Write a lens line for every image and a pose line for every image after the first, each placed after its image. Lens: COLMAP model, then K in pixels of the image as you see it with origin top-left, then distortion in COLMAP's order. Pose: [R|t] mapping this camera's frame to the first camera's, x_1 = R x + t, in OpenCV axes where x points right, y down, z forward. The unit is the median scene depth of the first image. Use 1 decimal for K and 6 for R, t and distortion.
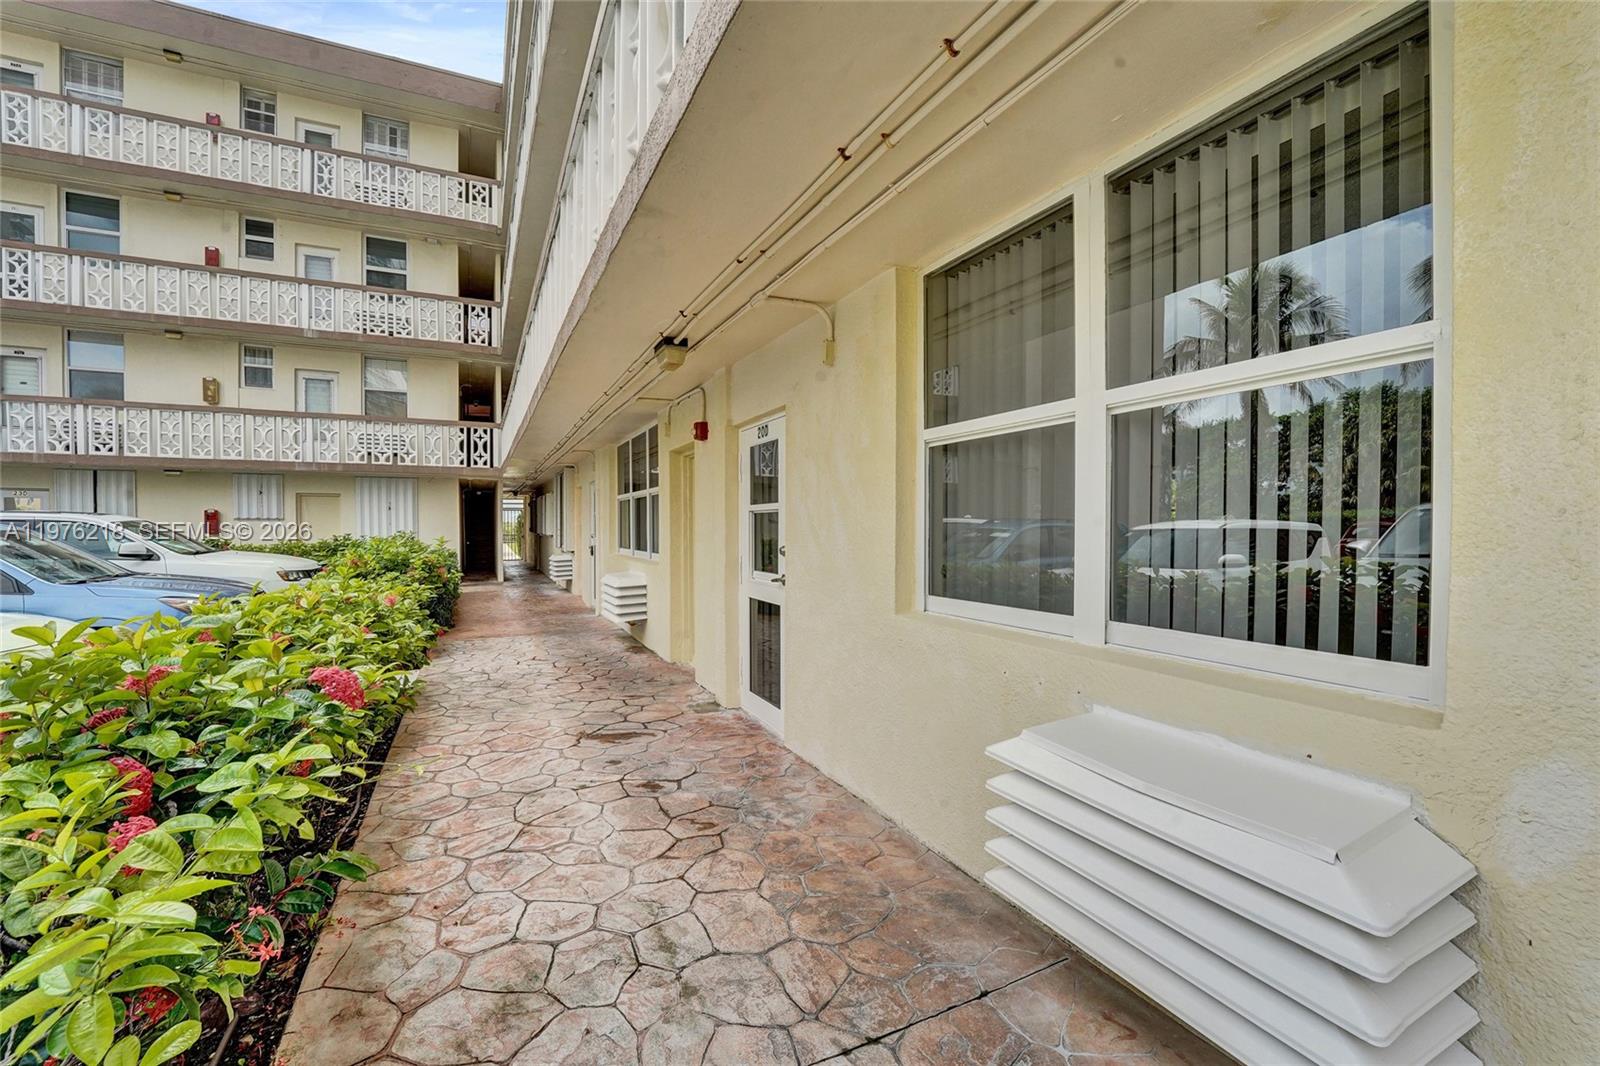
lens RADIAL K [[657.0, 0, 794.0], [0, 657.0, 531.7], [0, 0, 1]] dist [-0.028488, 0.000030]
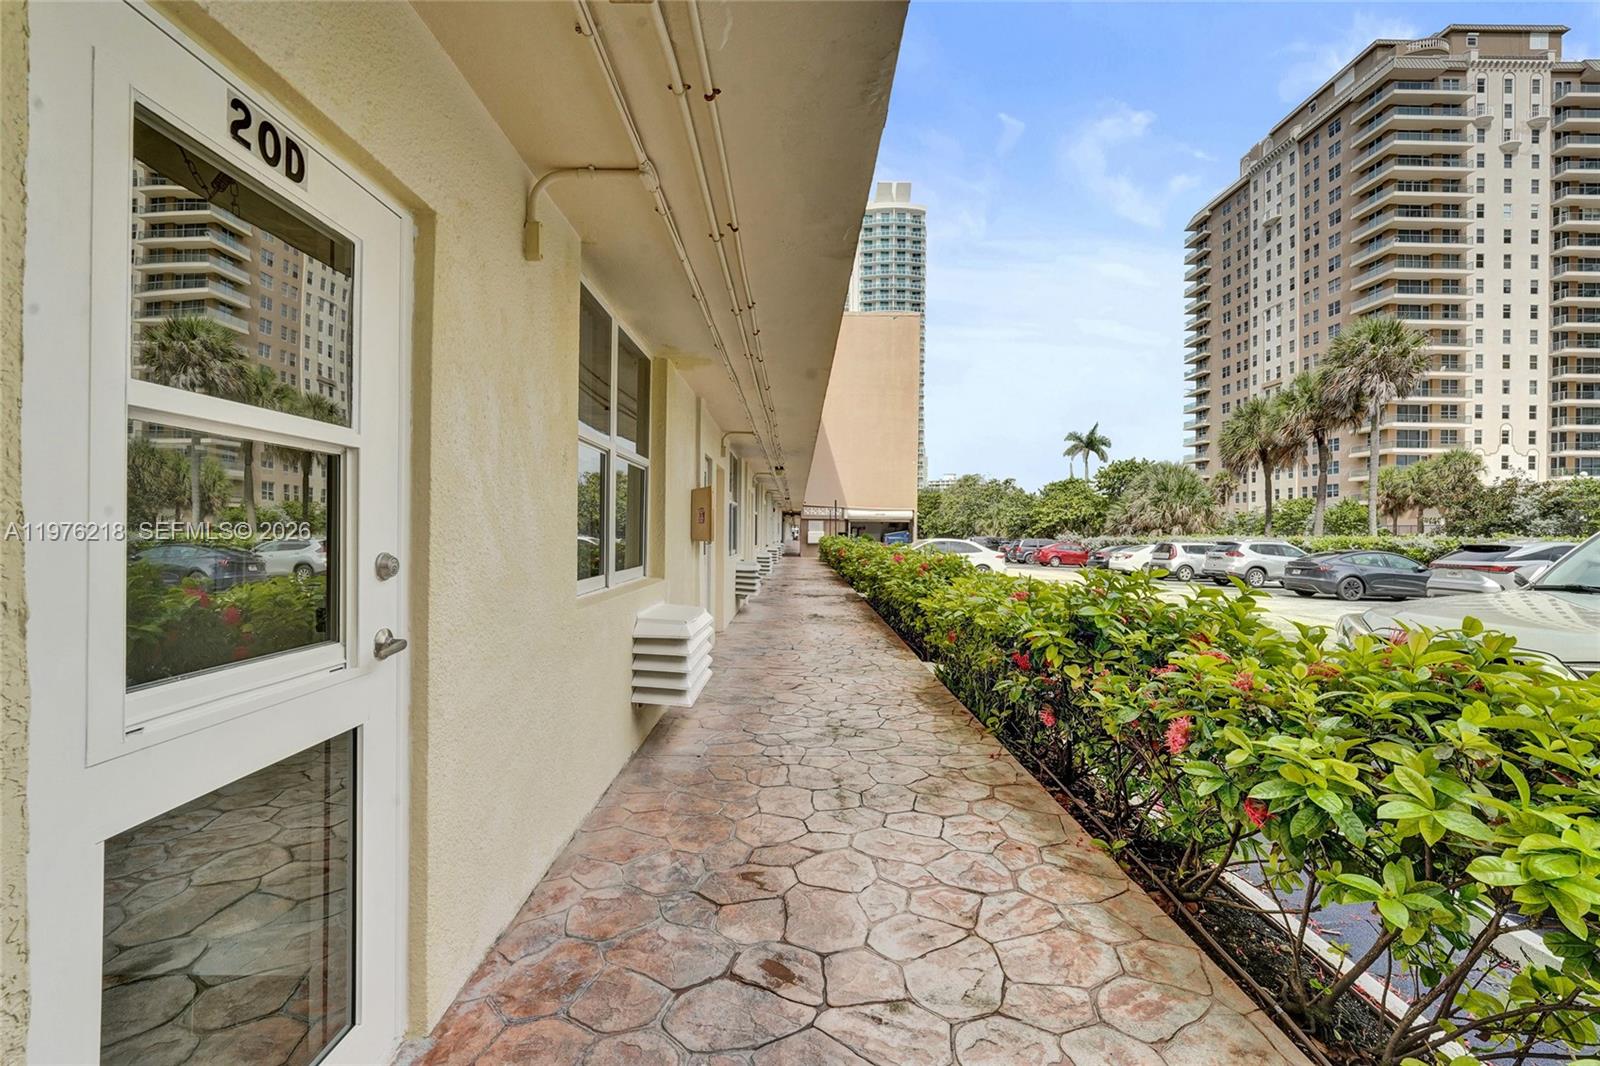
lens RADIAL K [[657.0, 0, 794.0], [0, 657.0, 531.7], [0, 0, 1]] dist [-0.028488, 0.000030]
pose [[-0.896965, -0.004729, 0.442077, -0.562692], [-0.001565, 0.999970, 0.007521, 0.006594], [-0.442099, 0.006054, -0.896946, 1.765930]]
